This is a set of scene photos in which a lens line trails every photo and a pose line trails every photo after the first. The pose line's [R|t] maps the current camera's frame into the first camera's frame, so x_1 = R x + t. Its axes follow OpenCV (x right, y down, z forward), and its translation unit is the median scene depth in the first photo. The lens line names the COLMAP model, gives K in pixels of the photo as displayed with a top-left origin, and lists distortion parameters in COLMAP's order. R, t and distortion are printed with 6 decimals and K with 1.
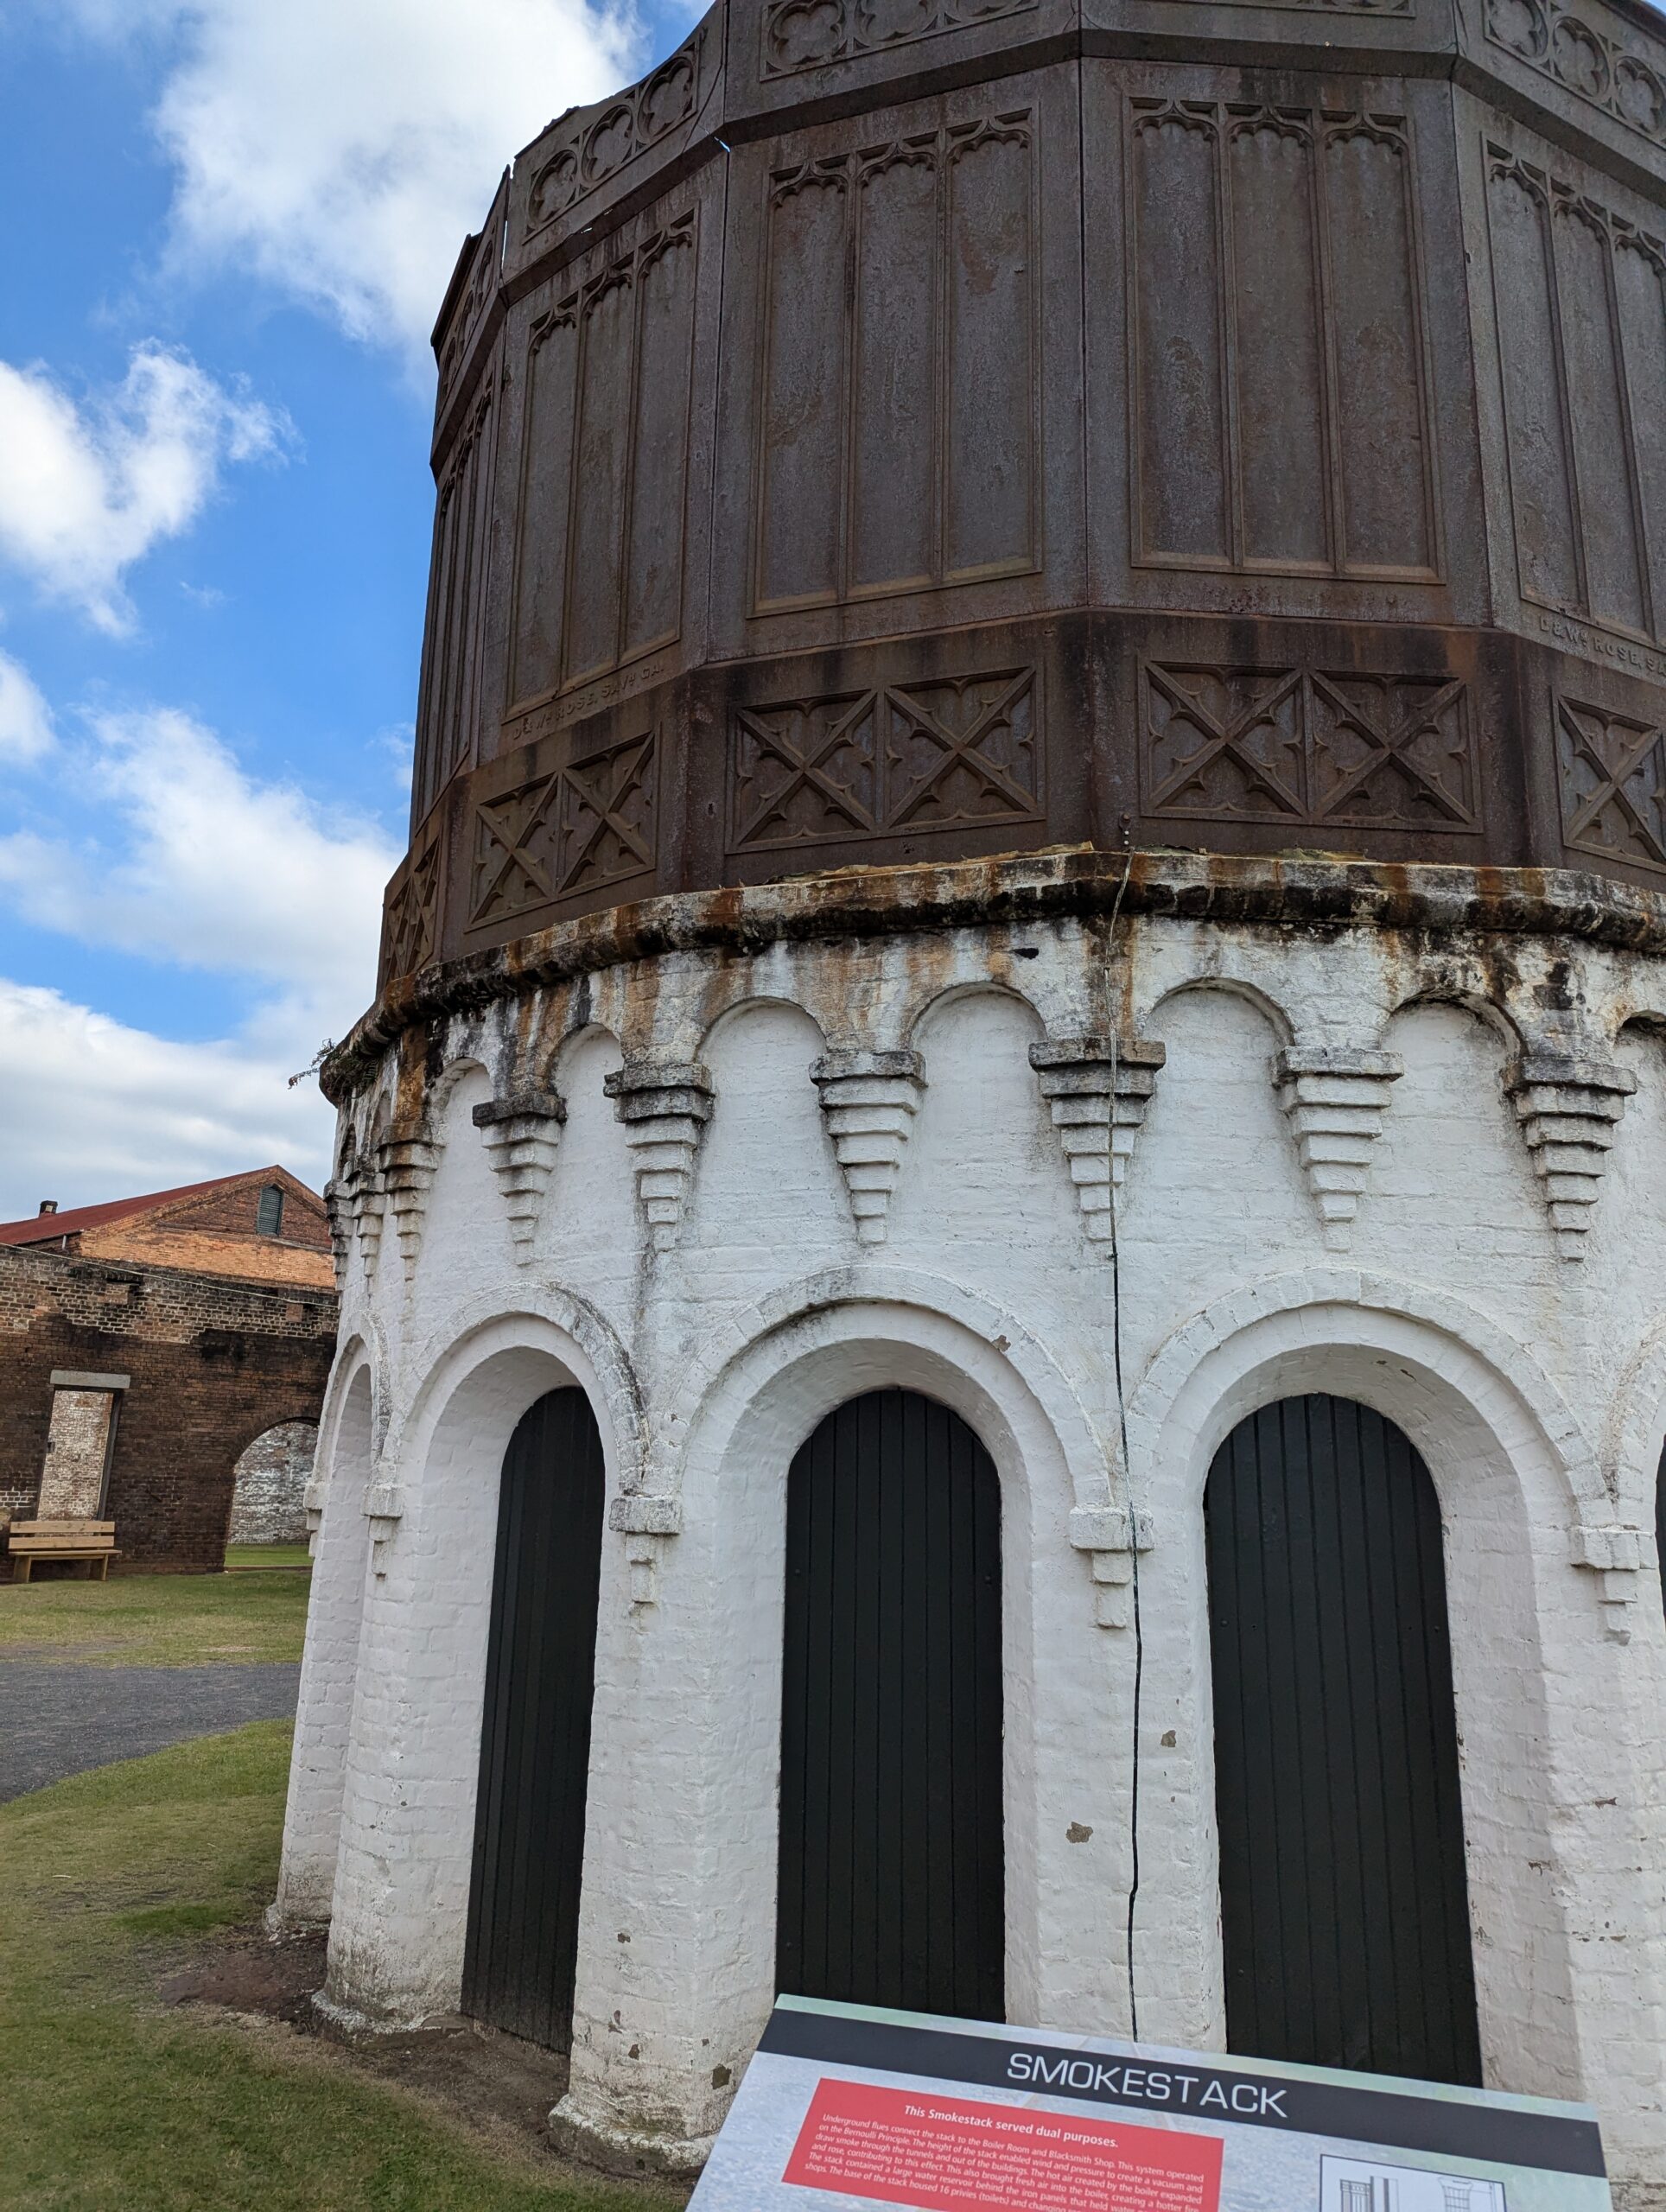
lens RADIAL K [[1549.0, 0, 815.2], [0, 1549.0, 1094.1], [0, 0, 1]] dist [0.073497, -0.068434]
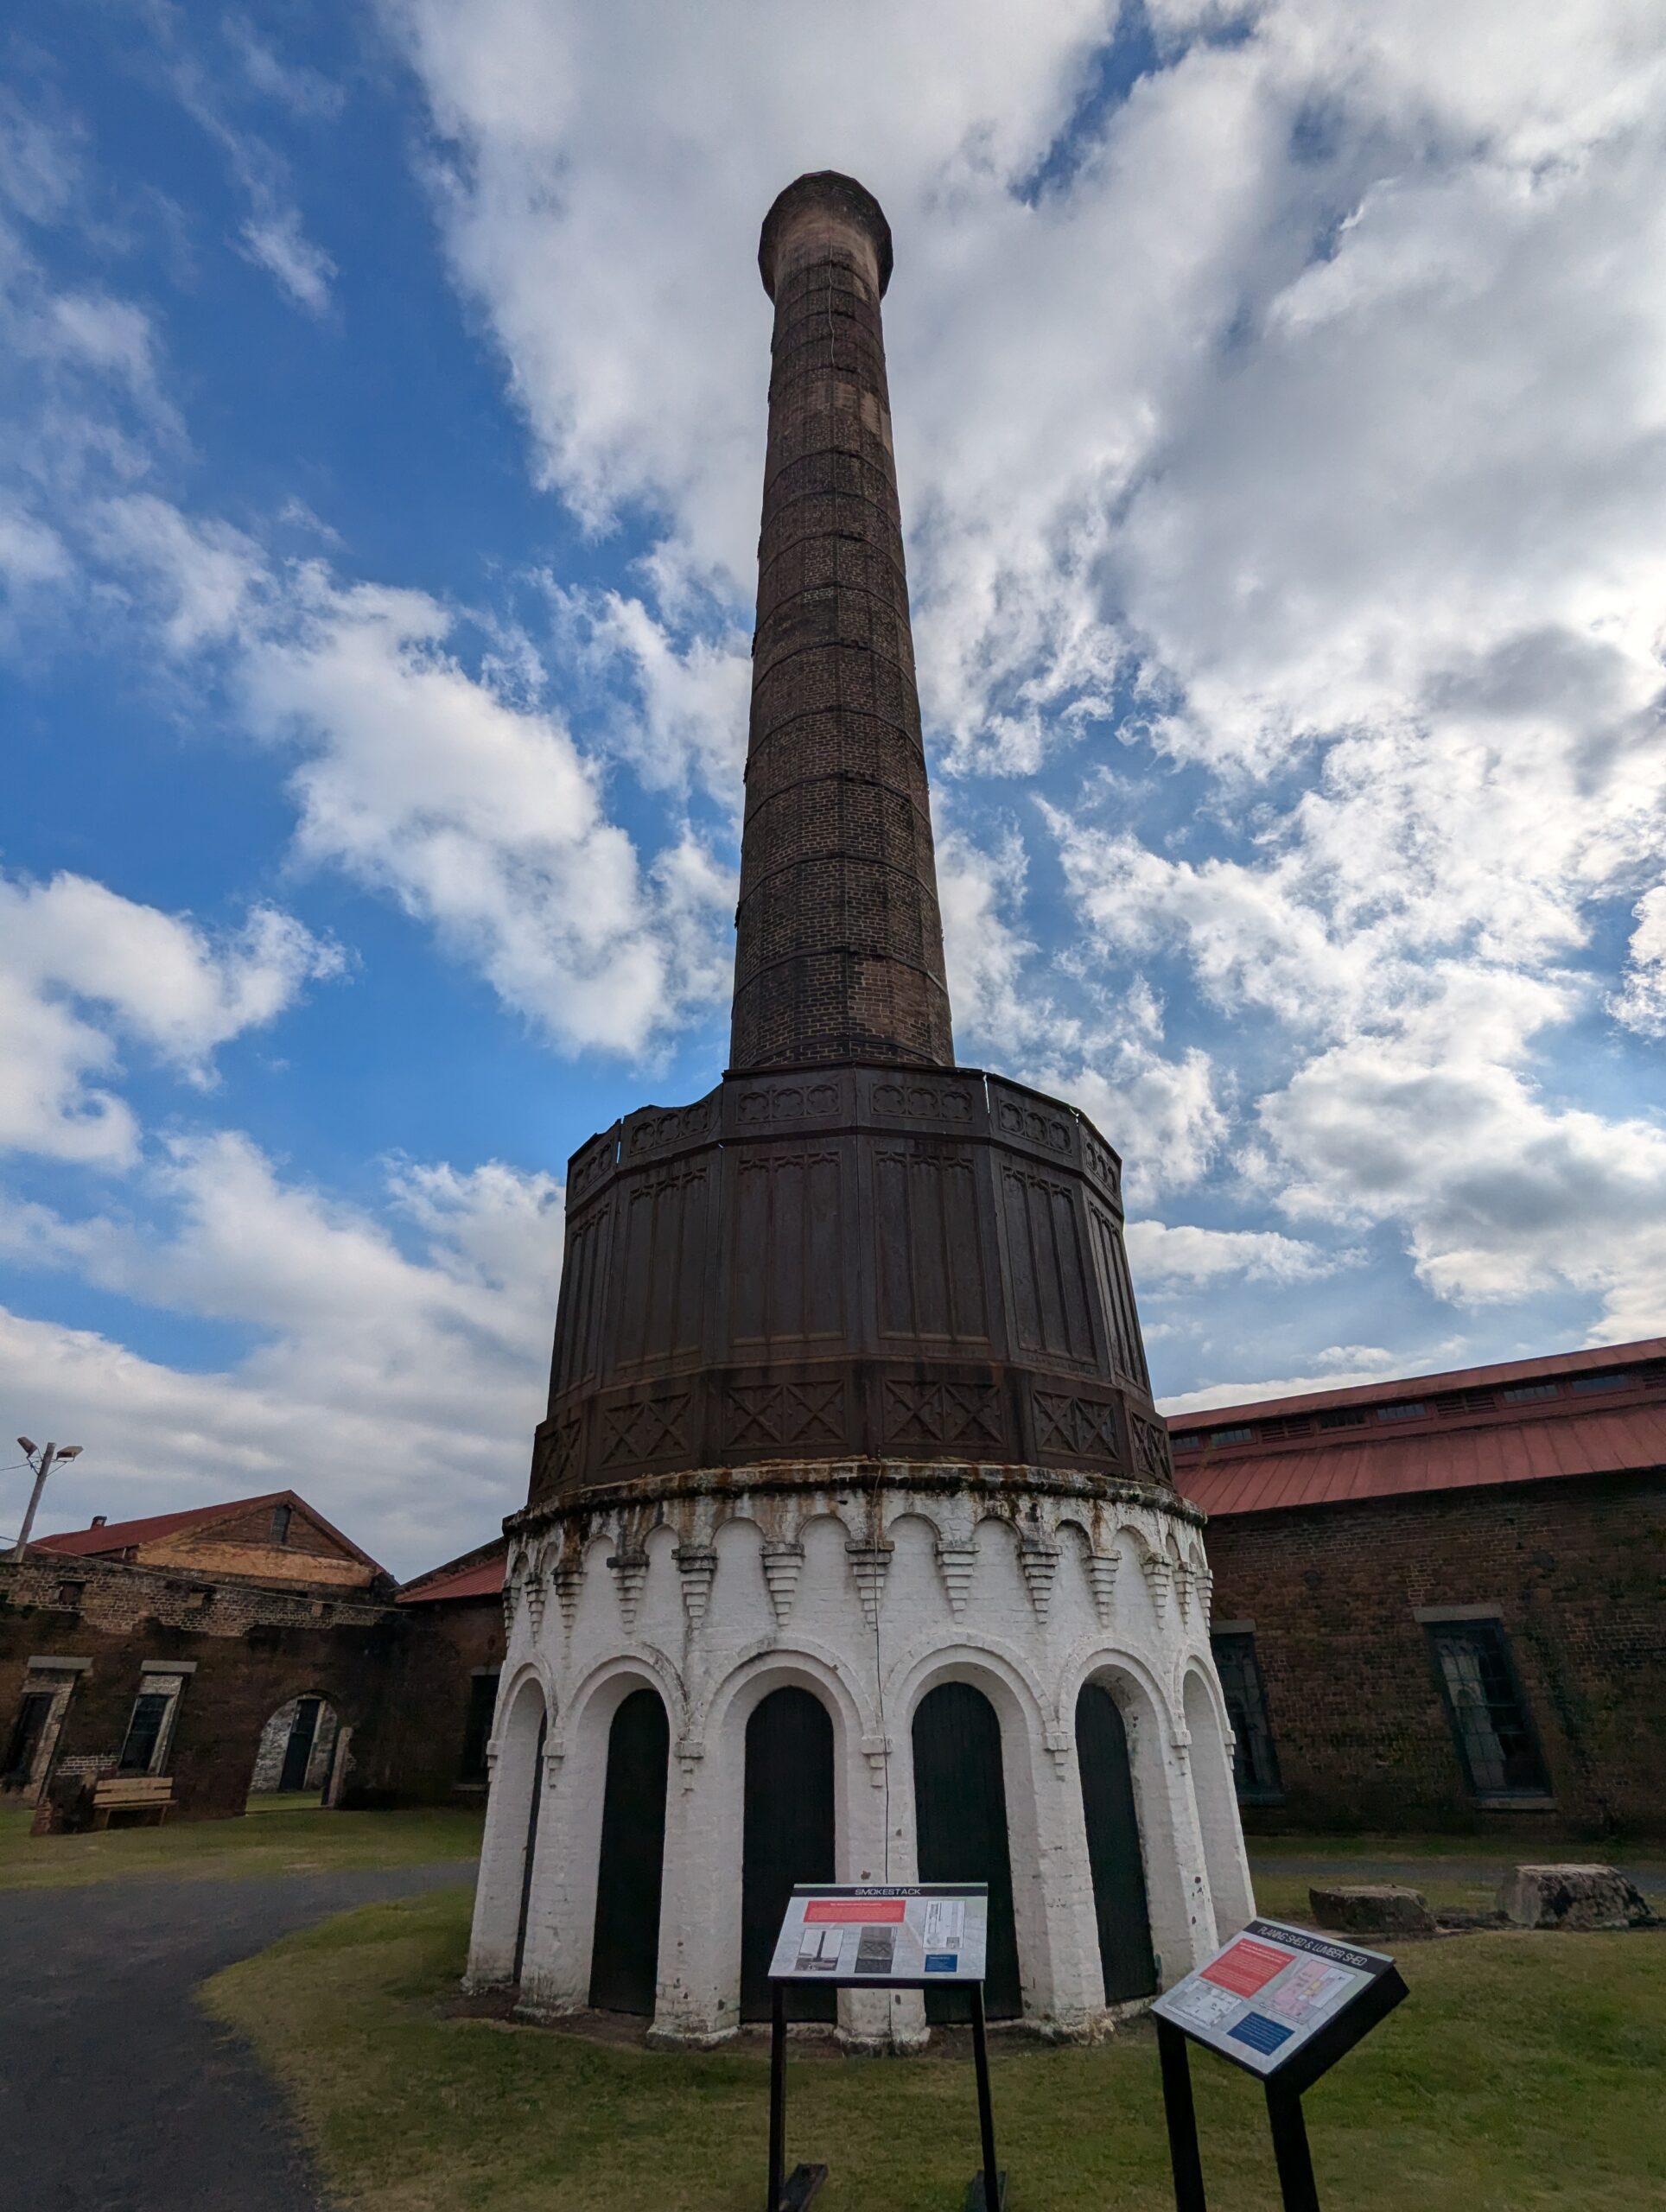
lens RADIAL K [[1069.3, 0, 841.4], [0, 1069.3, 1104.5], [0, 0, 1]] dist [0.001238, -0.000913]
pose [[0.986512, 0.040454, 0.158613, -0.172102], [0.004050, 0.962652, -0.270710, -0.236361], [-0.163640, 0.267701, 0.949504, -0.857085]]
